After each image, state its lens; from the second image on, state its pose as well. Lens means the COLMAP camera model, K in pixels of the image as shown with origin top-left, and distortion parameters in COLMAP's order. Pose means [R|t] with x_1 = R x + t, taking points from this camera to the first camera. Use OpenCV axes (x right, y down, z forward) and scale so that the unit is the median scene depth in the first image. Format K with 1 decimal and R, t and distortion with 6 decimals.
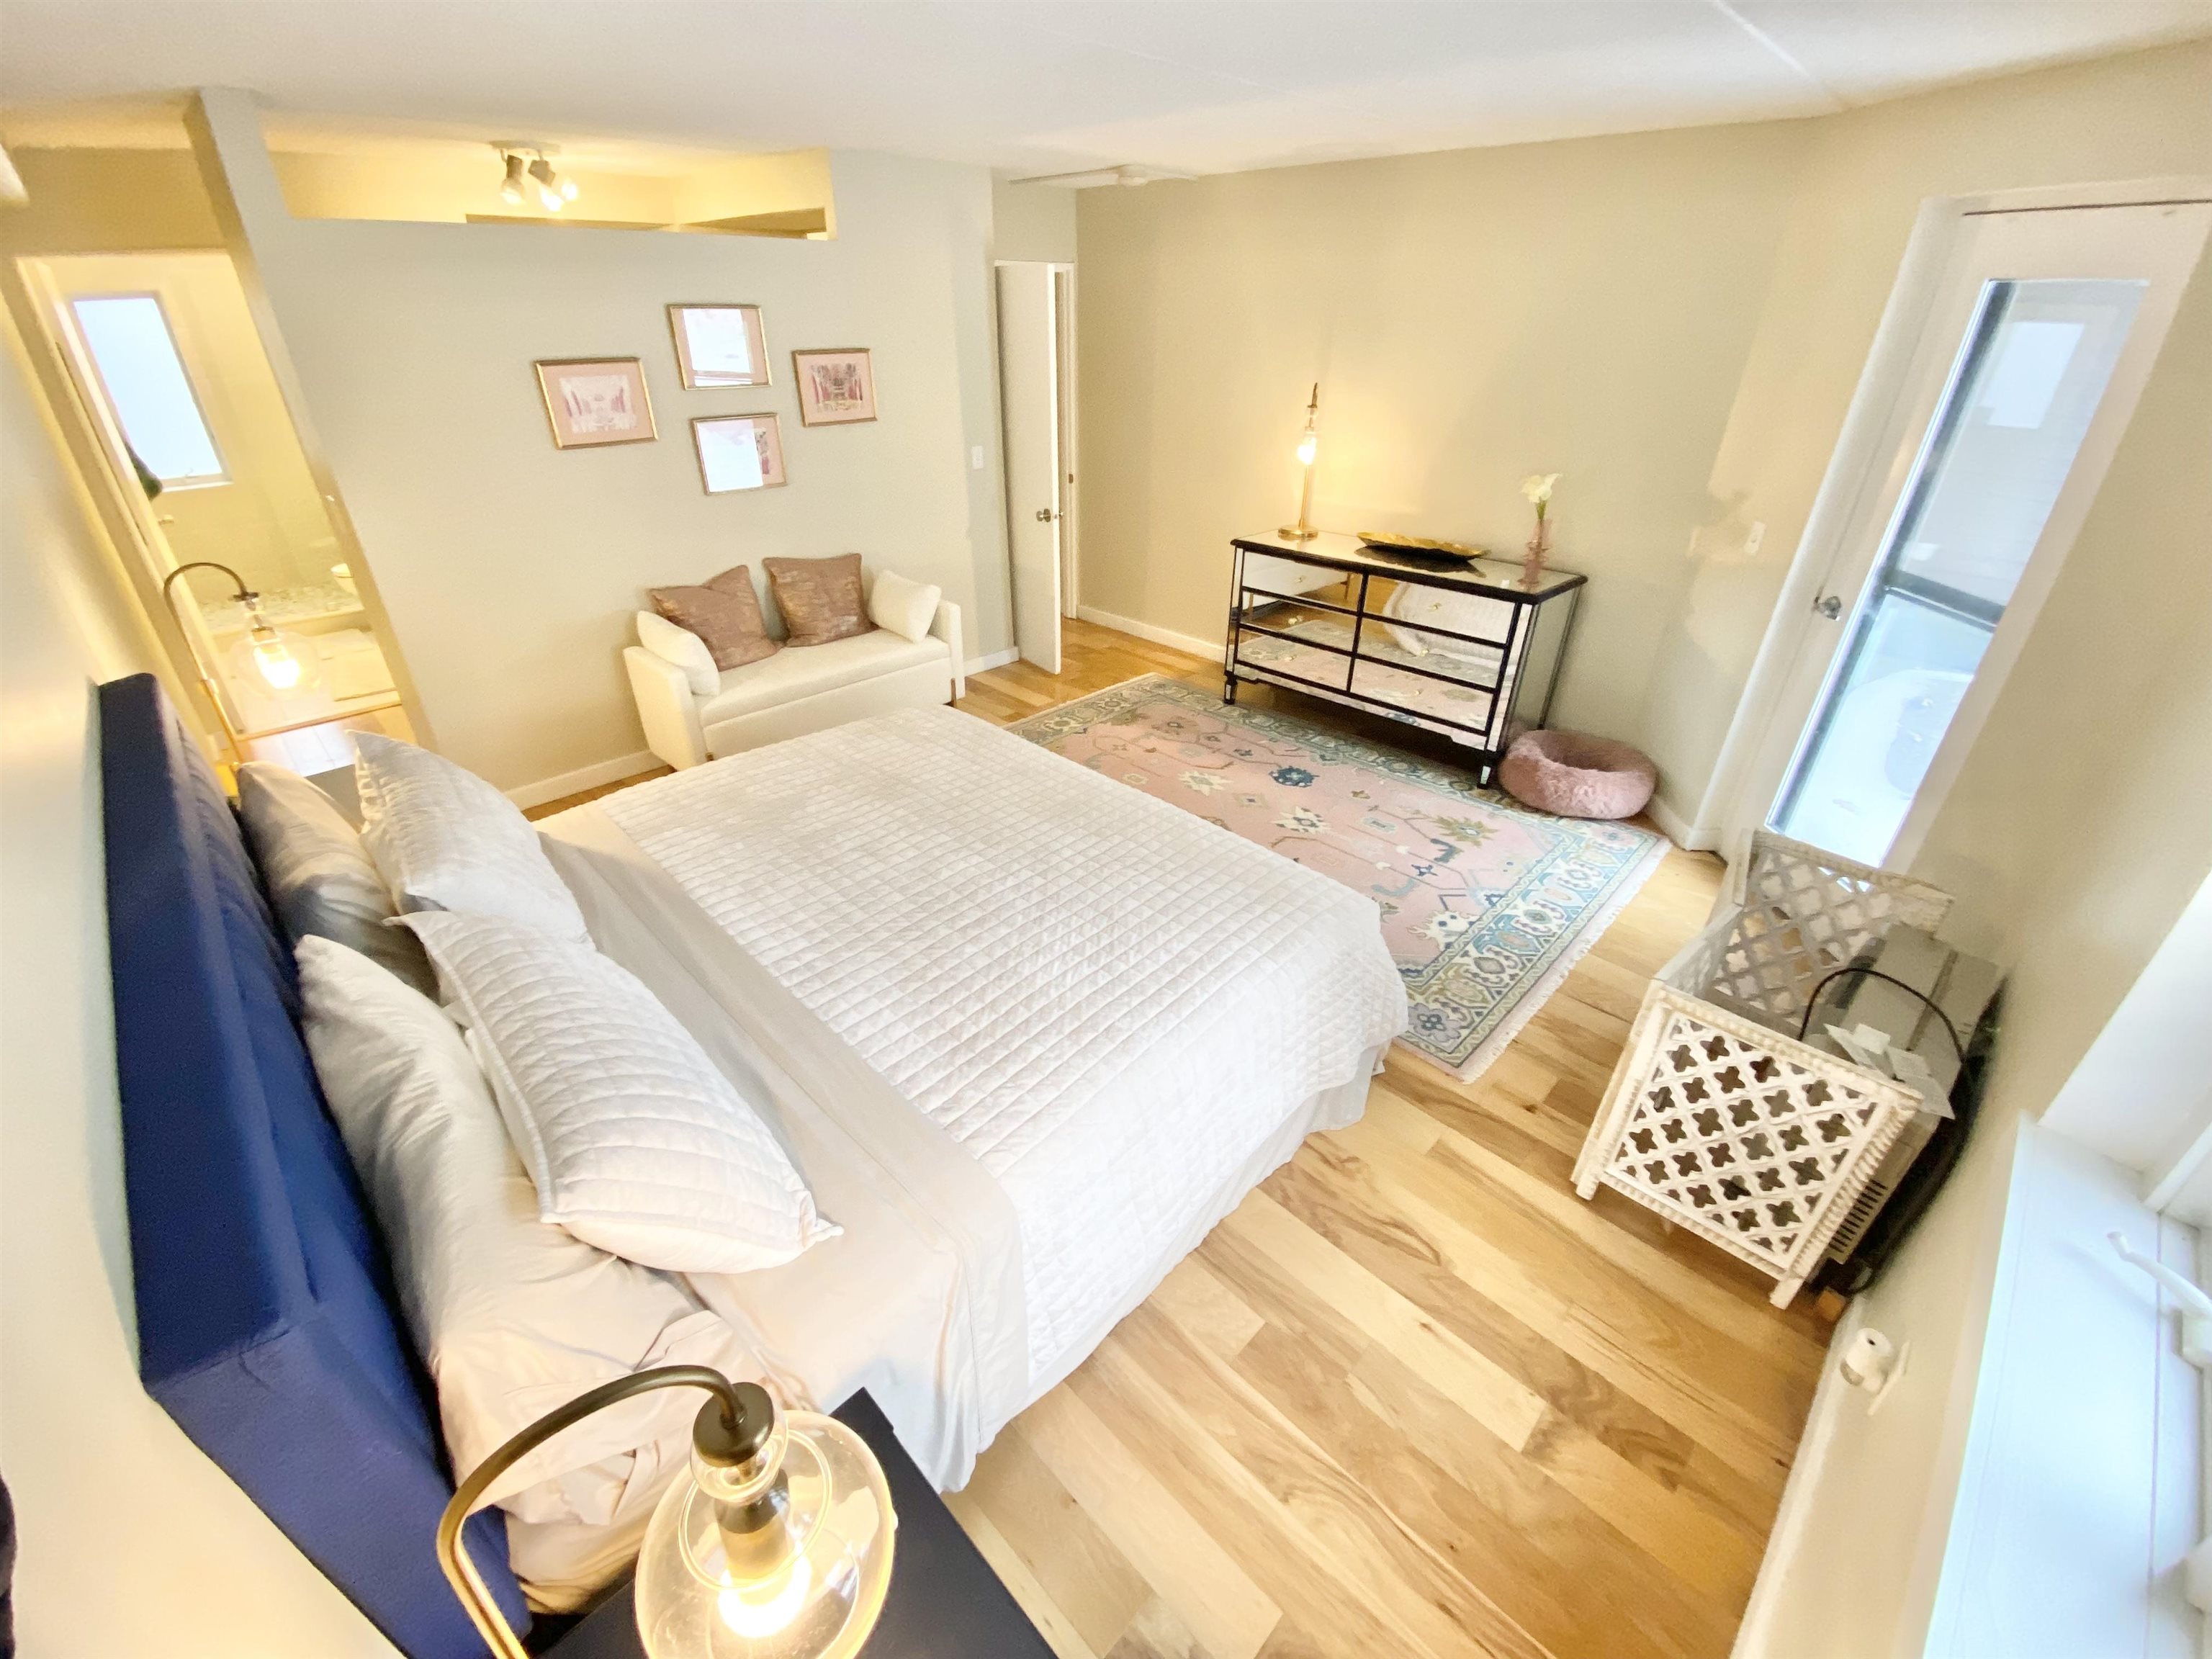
lens RADIAL K [[894.5, 0, 1111.4], [0, 894.5, 835.4], [0, 0, 1]] dist [0.015539, -0.017517]
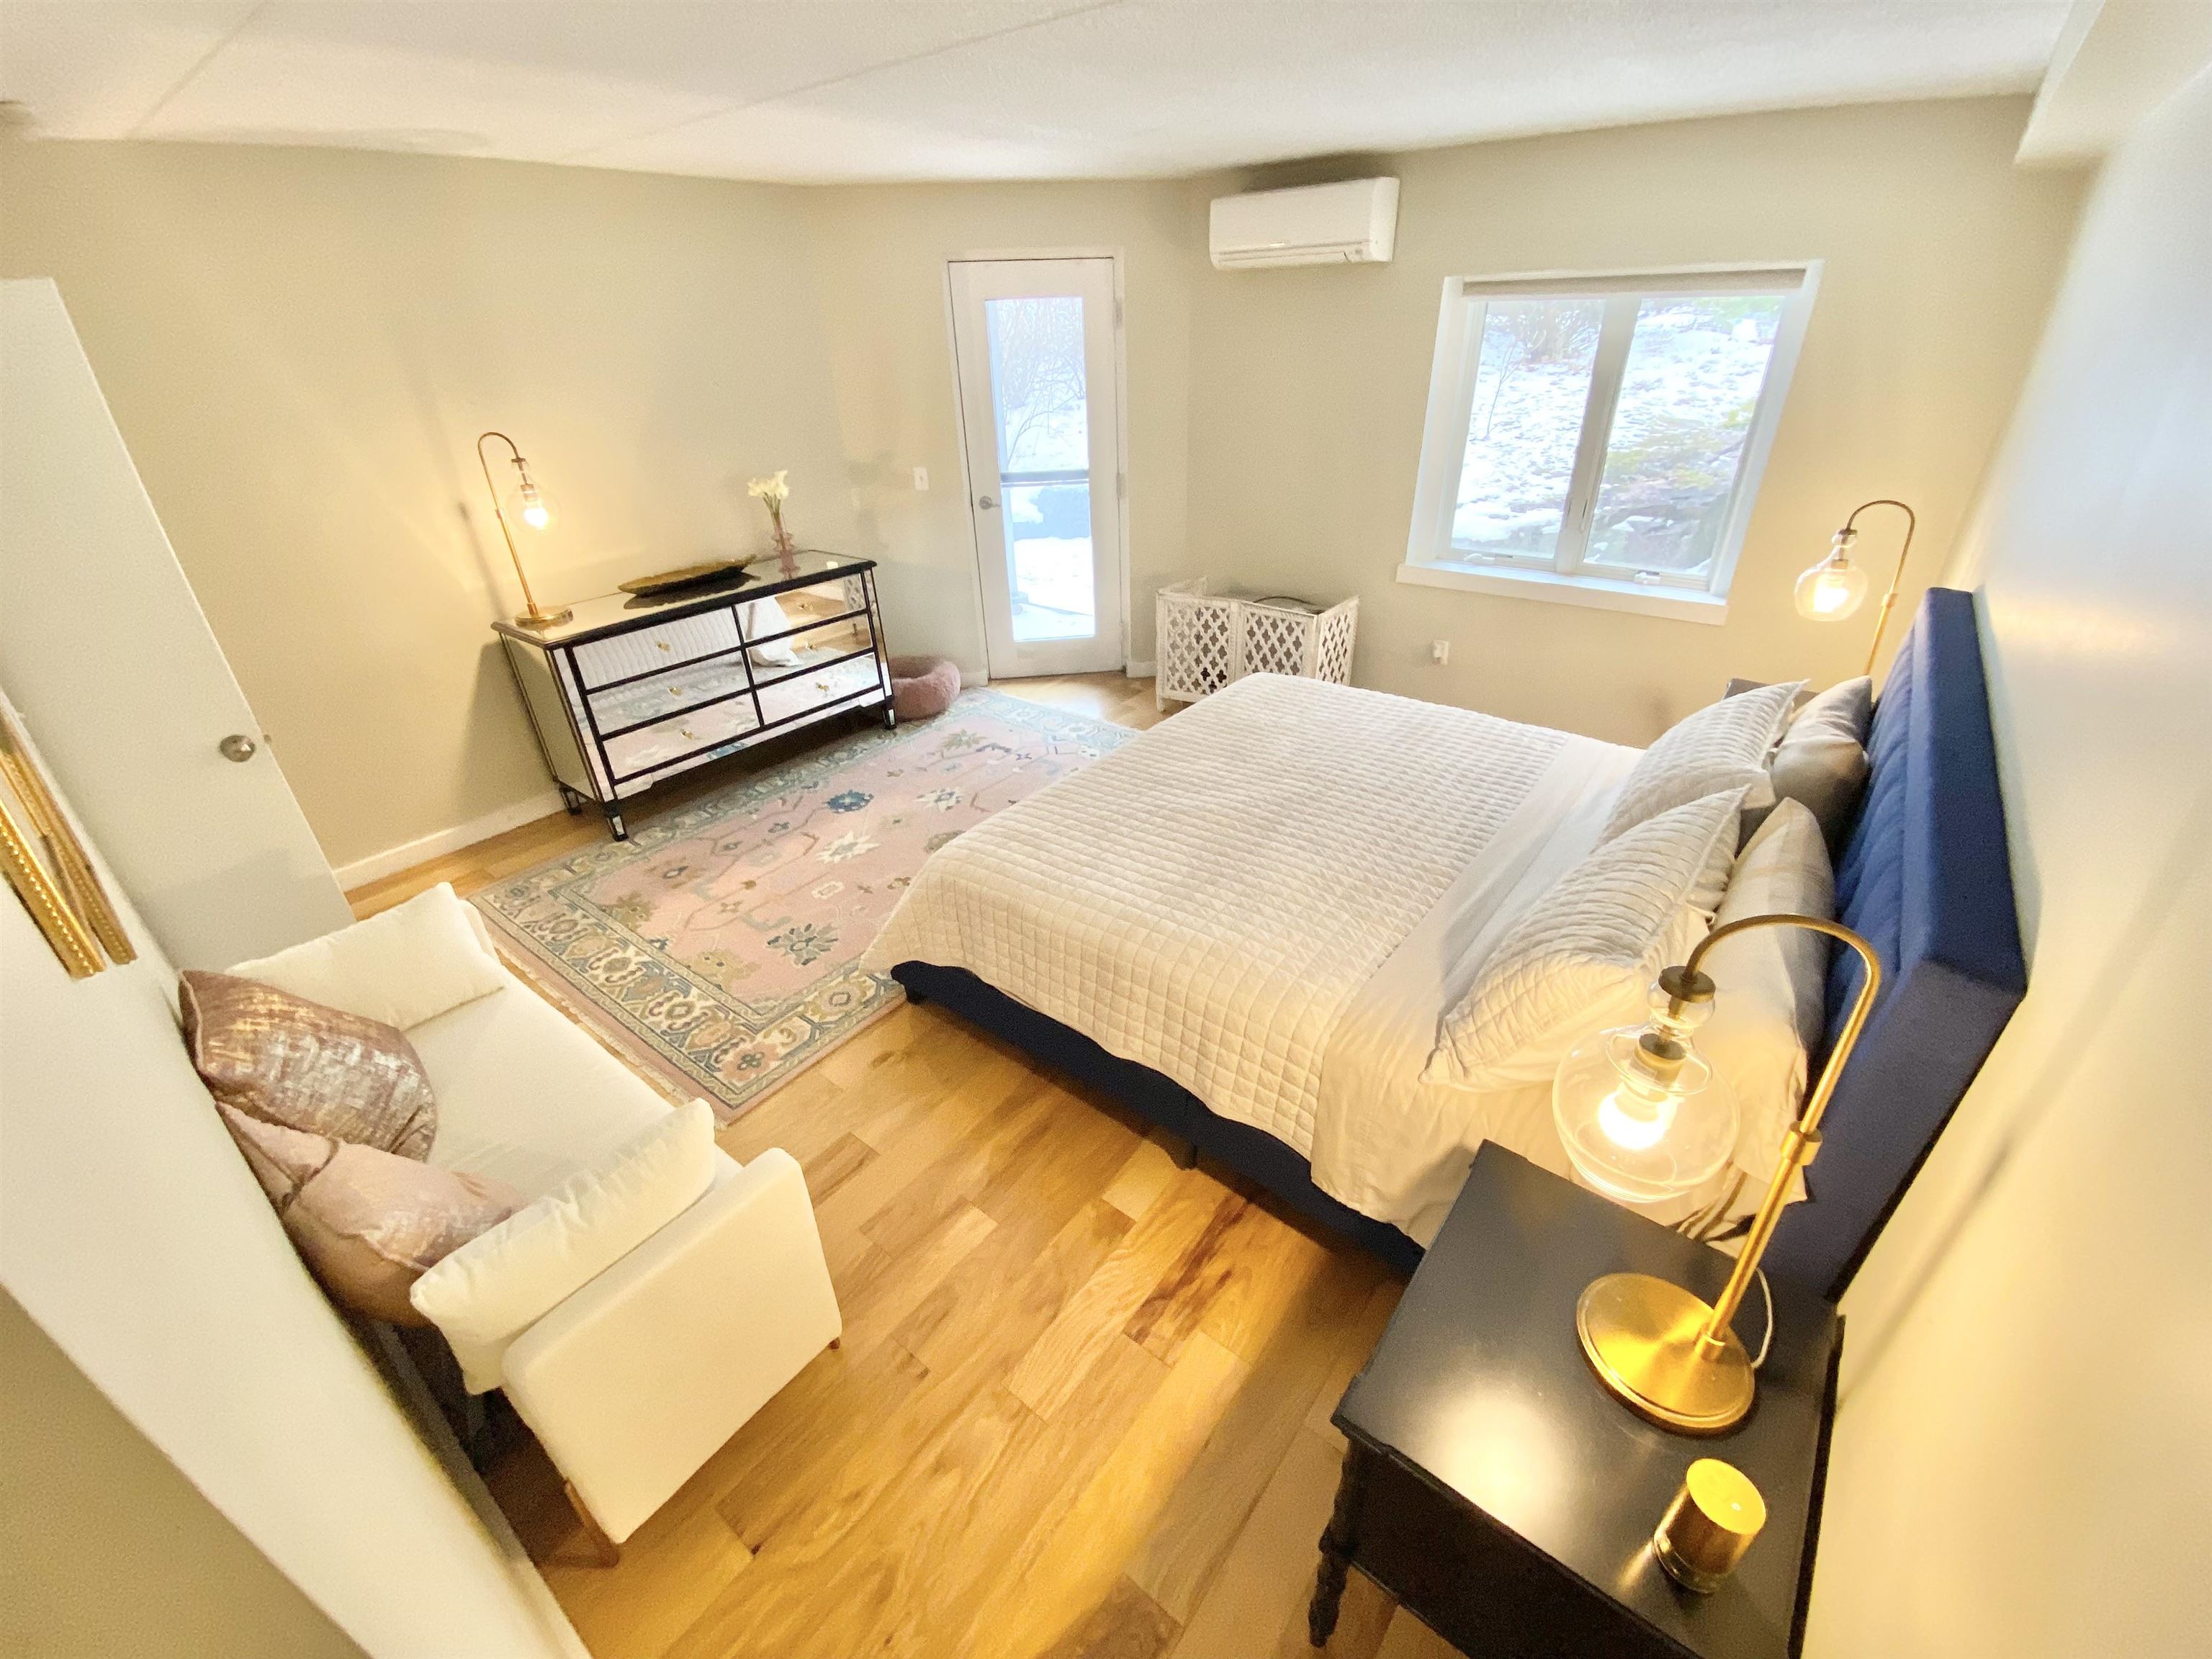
lens RADIAL K [[894.5, 0, 1110.2], [0, 894.5, 834.5], [0, 0, 1]] dist [0.015539, -0.017517]
pose [[-0.111642, -0.492292, 0.863241, -0.717298], [0.521990, 0.710130, 0.472484, -0.366537], [-0.845614, 0.503352, 0.177691, 0.623603]]
